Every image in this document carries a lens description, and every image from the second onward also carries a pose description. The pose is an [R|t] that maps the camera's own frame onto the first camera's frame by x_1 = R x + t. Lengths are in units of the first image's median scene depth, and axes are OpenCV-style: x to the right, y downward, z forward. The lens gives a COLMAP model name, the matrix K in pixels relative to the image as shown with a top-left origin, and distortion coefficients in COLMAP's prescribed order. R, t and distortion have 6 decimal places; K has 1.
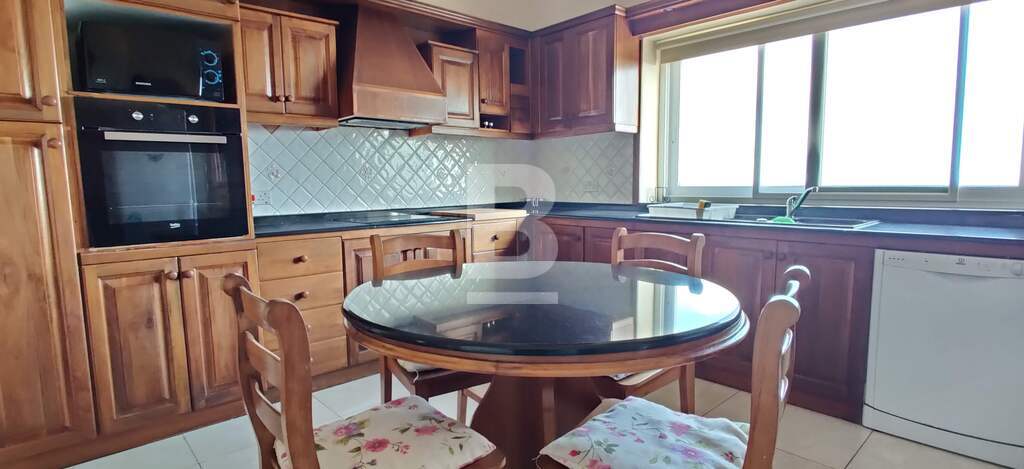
lens RADIAL K [[508.2, 0, 507.2], [0, 508.2, 239.5], [0, 0, 1]] dist [-0.008835, -0.002299]
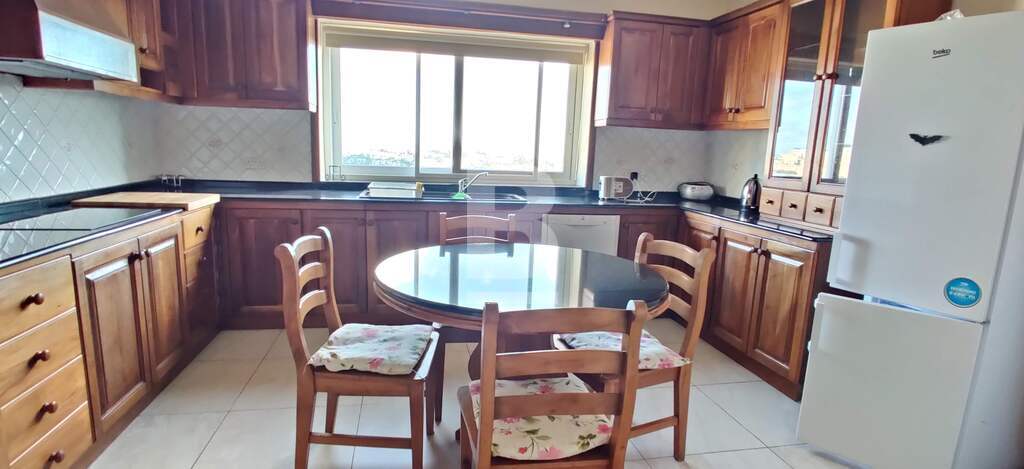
lens RADIAL K [[508.2, 0, 507.0], [0, 508.2, 236.6], [0, 0, 1]] dist [-0.008835, -0.002299]
pose [[0.505197, -0.117756, 0.854932, -0.500089], [0.046039, 0.992914, 0.109556, -0.063266], [-0.861775, -0.015988, 0.507039, 0.168788]]
